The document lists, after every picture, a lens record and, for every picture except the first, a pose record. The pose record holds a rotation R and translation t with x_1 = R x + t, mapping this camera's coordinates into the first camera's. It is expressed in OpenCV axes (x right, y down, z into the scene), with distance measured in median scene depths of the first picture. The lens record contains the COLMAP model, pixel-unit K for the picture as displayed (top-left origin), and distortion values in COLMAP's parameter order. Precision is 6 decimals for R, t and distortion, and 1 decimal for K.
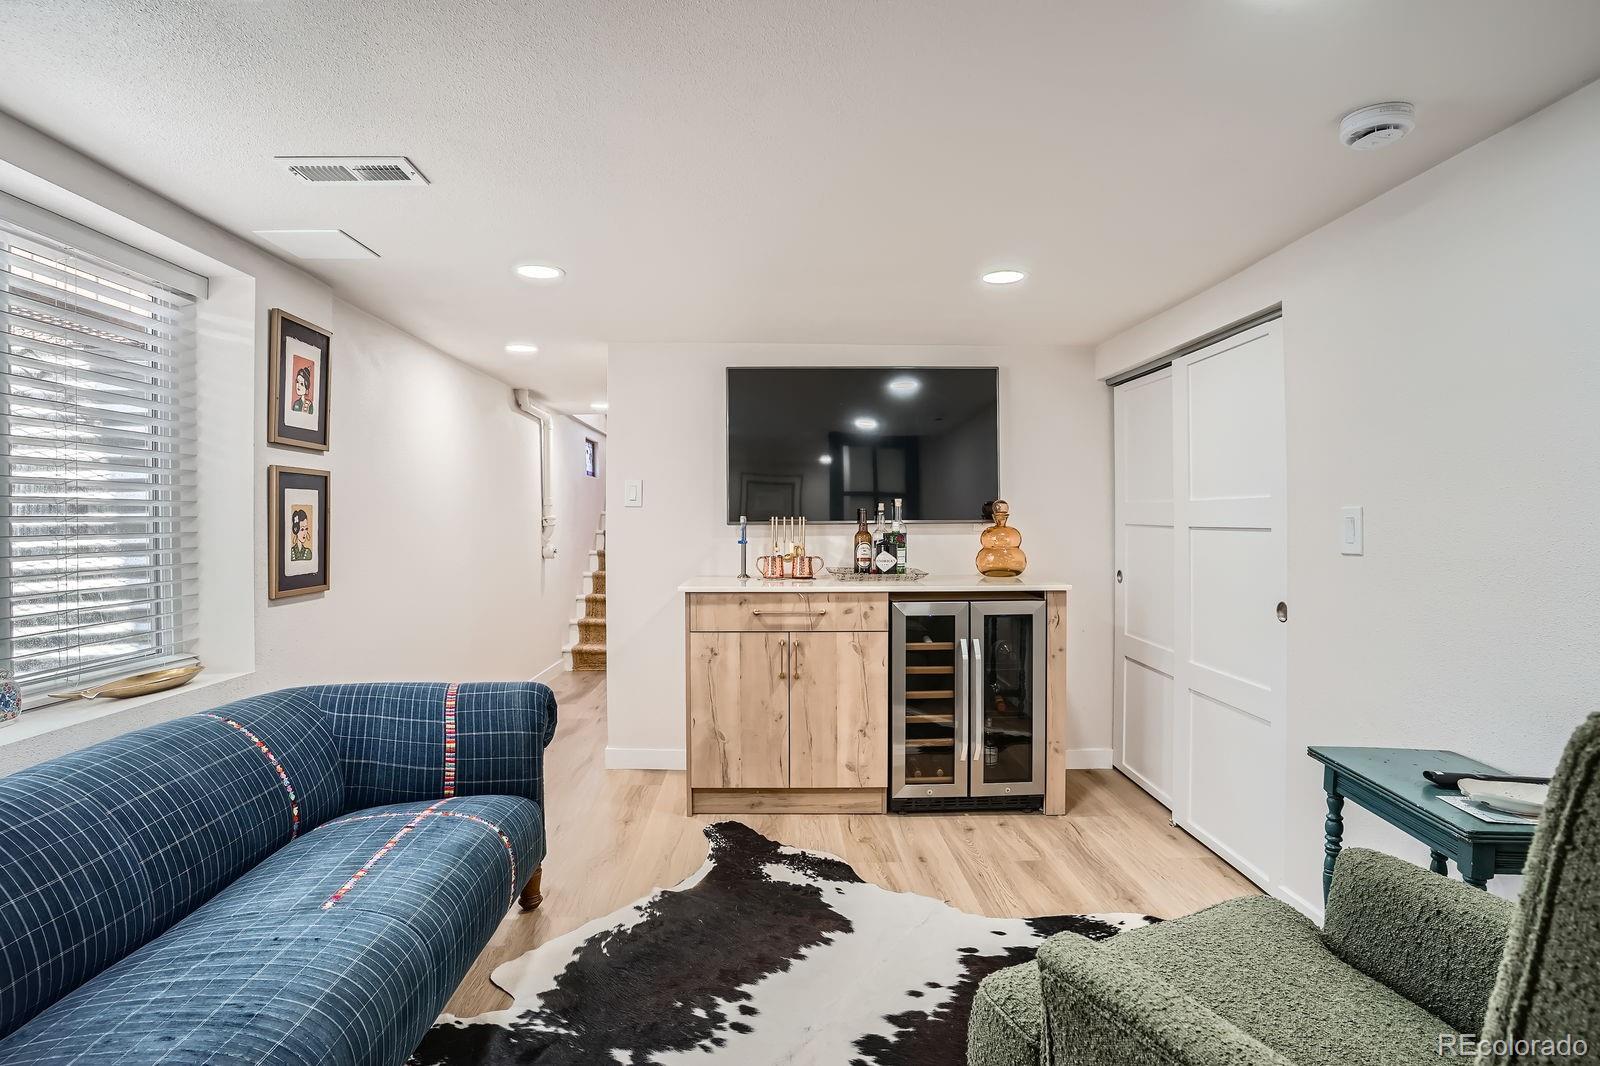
lens RADIAL K [[873.4, 0, 795.5], [0, 873.4, 525.6], [0, 0, 1]] dist [-0.019204, 0.000193]
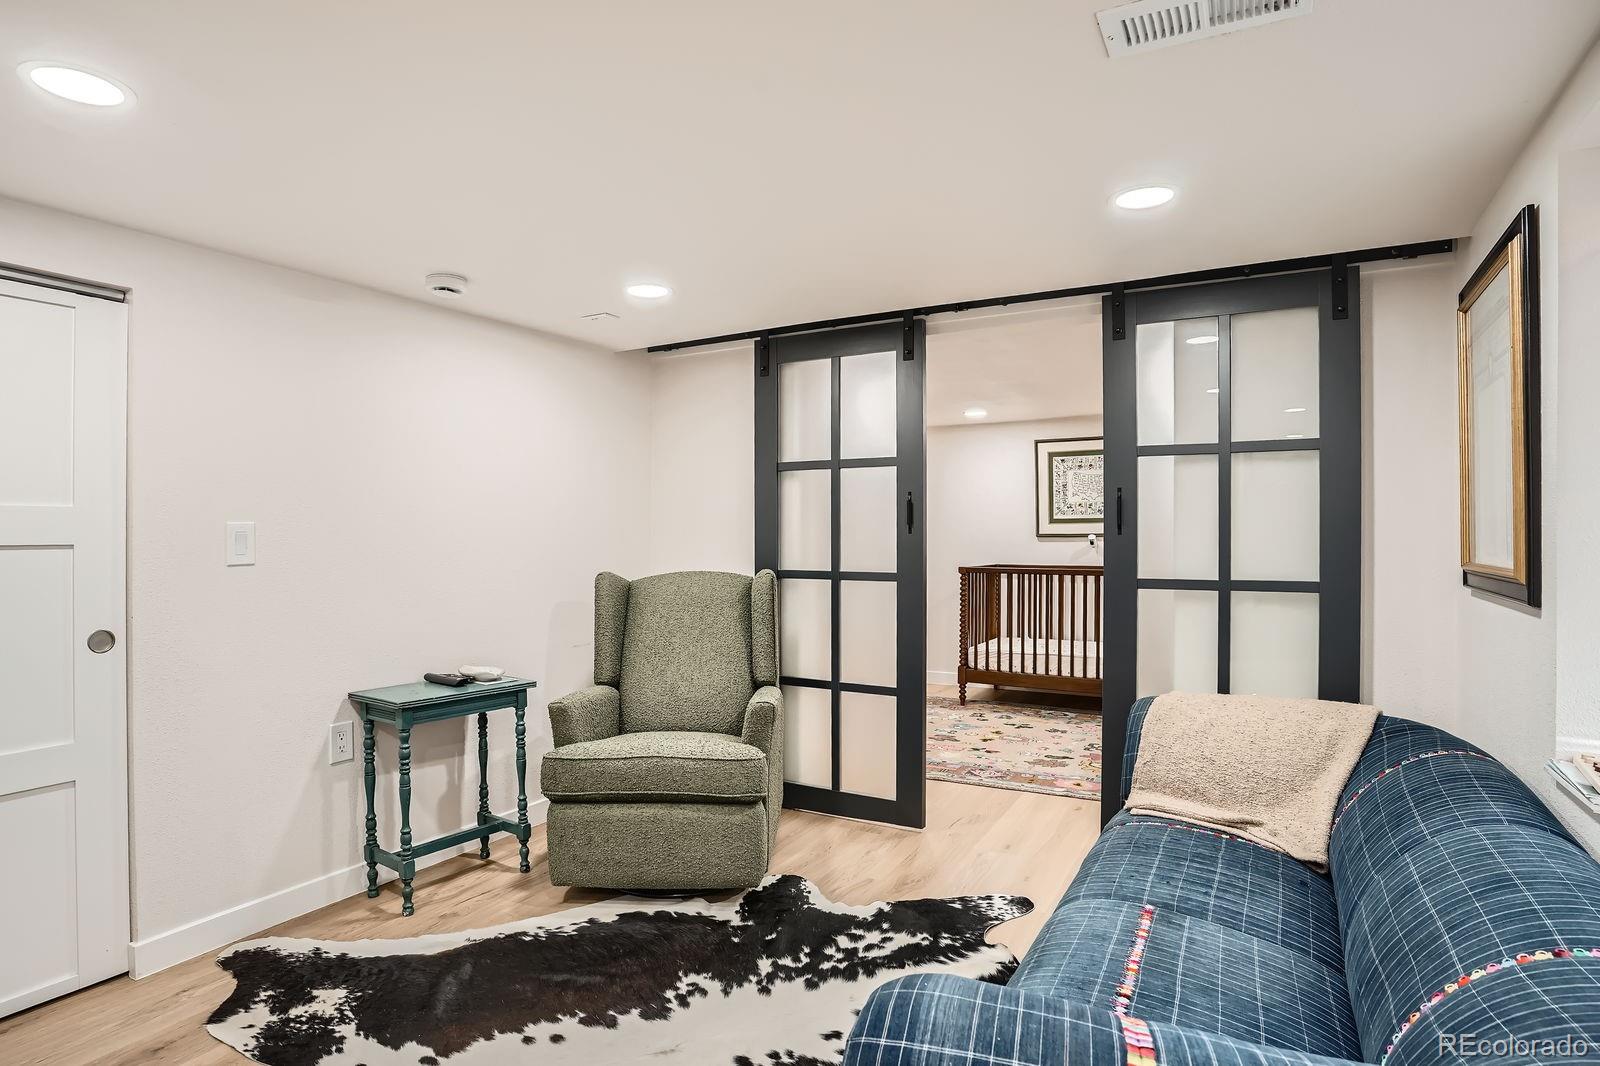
lens RADIAL K [[873.4, 0, 795.5], [0, 873.4, 525.6], [0, 0, 1]] dist [-0.019204, 0.000193]
pose [[-0.865546, 0.006703, 0.500785, -0.574659], [0.005464, 0.999977, -0.003940, -0.009241], [-0.500800, -0.000674, -0.865563, 1.735706]]
